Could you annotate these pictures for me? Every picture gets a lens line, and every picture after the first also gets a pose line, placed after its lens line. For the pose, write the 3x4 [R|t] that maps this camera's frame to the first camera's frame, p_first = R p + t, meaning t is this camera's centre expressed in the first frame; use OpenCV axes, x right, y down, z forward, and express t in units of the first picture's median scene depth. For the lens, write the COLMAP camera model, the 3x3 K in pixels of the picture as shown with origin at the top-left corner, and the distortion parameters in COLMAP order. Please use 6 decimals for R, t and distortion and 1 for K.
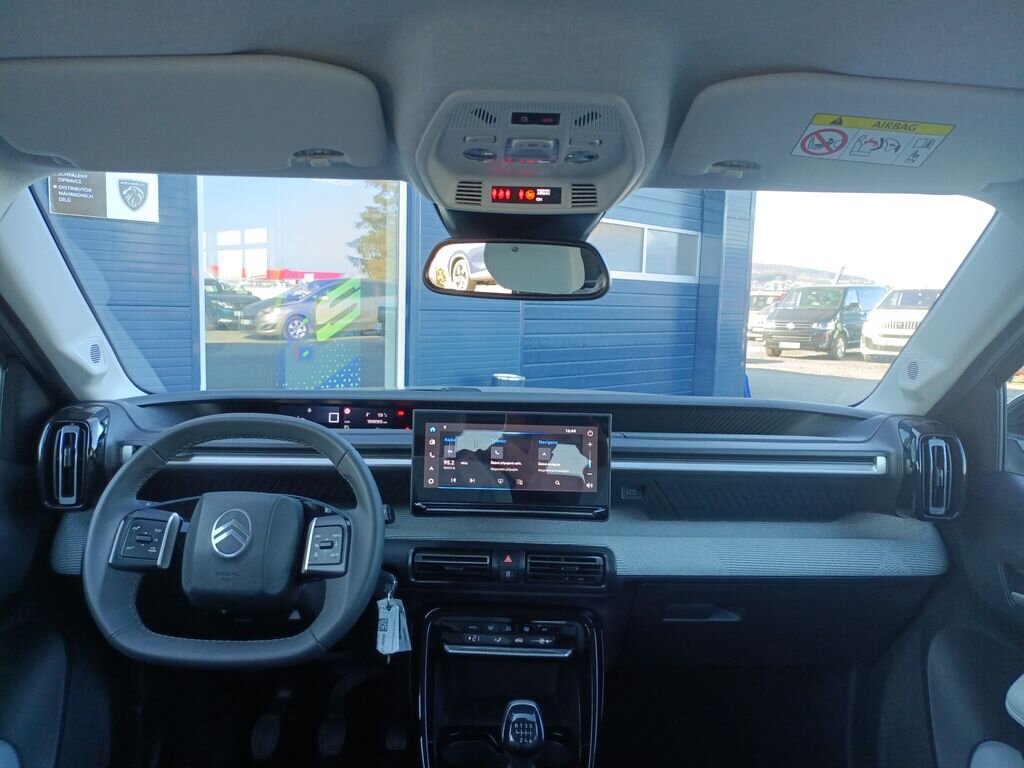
lens RADIAL K [[743.5, 0, 517.9], [0, 743.5, 385.8], [0, 0, 1]] dist [0.019731, -0.014384]
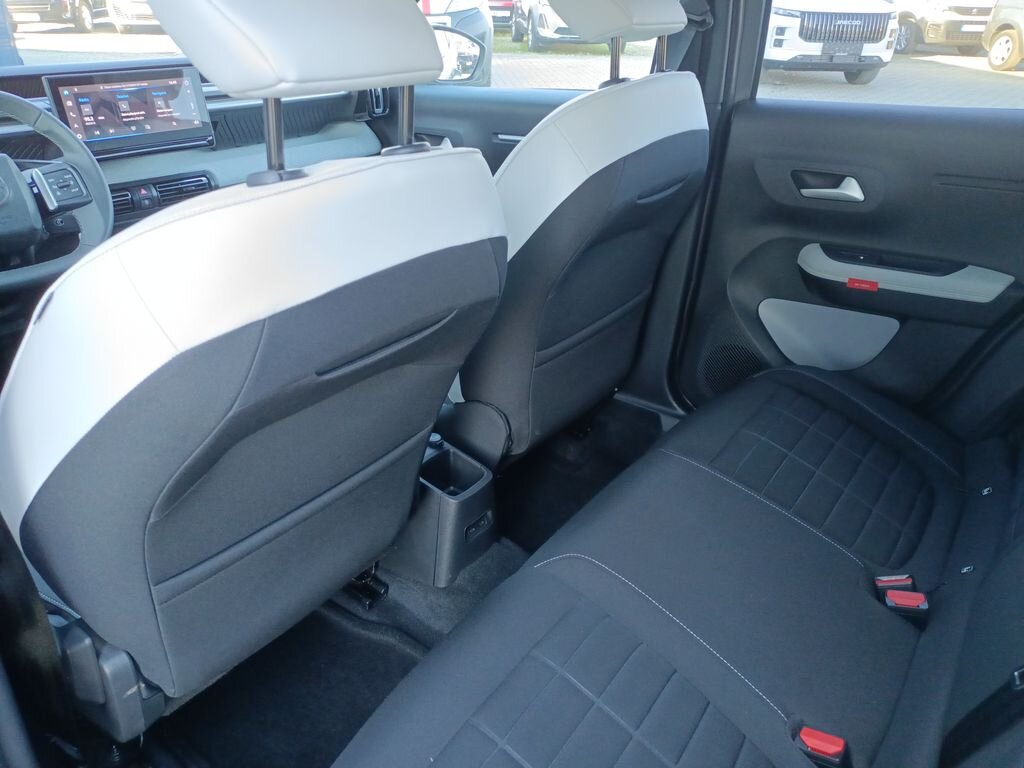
lens RADIAL K [[743.5, 0, 508.3], [0, 743.5, 390.4], [0, 0, 1]] dist [0.019731, -0.014384]
pose [[0.622998, -0.383855, 0.681564, -0.666605], [0.078955, 0.897724, 0.433426, 0.020966], [-0.778229, -0.216211, 0.589587, -0.397335]]
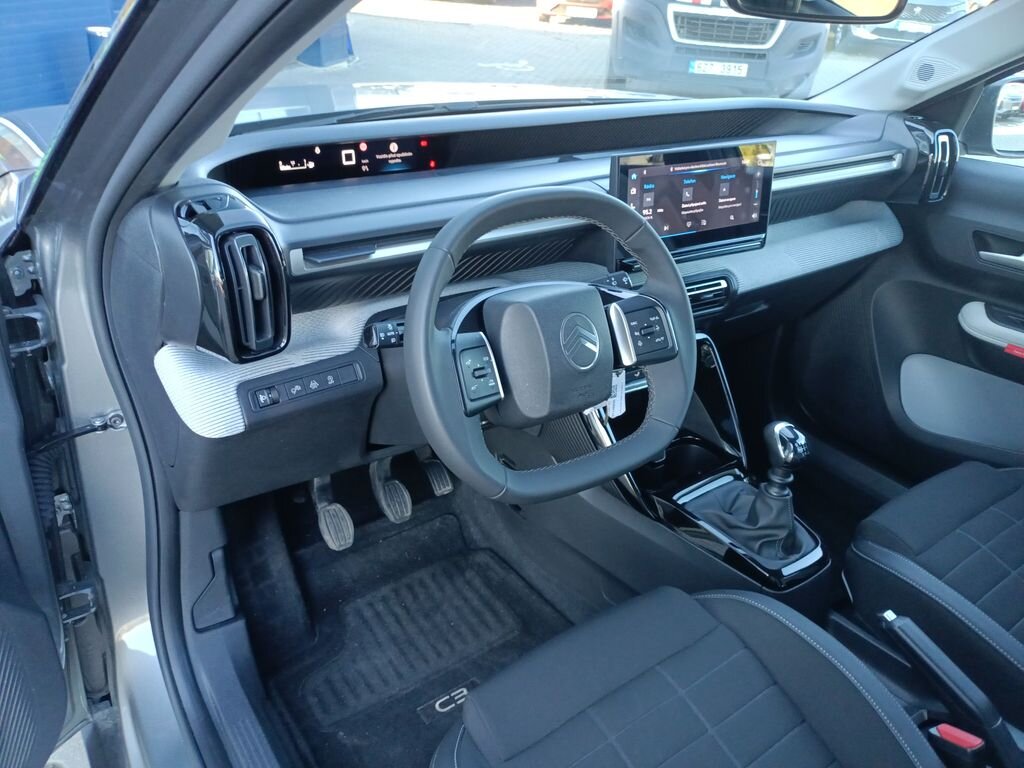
lens RADIAL K [[743.5, 0, 521.9], [0, 743.5, 390.9], [0, 0, 1]] dist [0.019731, -0.014384]
pose [[0.826266, -0.258641, 0.500389, -0.698217], [0.012042, 0.896257, 0.443372, -0.101323], [-0.563151, -0.360318, 0.743661, 0.317396]]
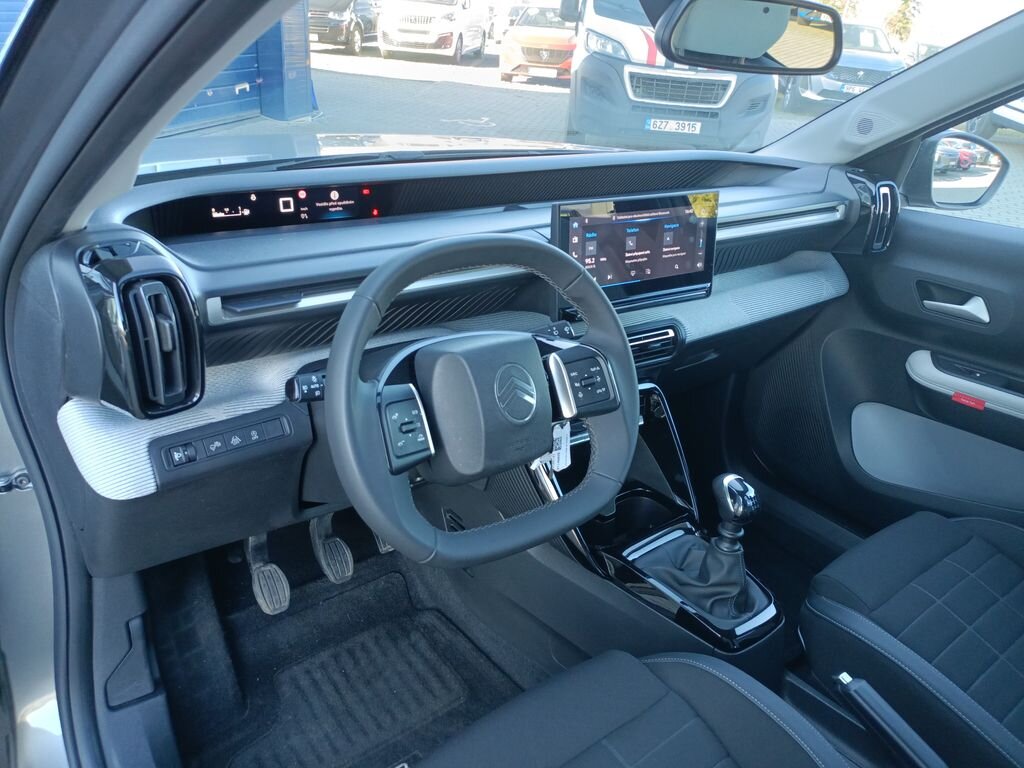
lens RADIAL K [[743.5, 0, 517.6], [0, 743.5, 390.7], [0, 0, 1]] dist [0.019731, -0.014384]
pose [[0.803030, -0.229615, 0.549927, -0.658947], [0.000785, 0.923198, 0.384324, -0.091858], [-0.595938, -0.308192, 0.741536, 0.326934]]
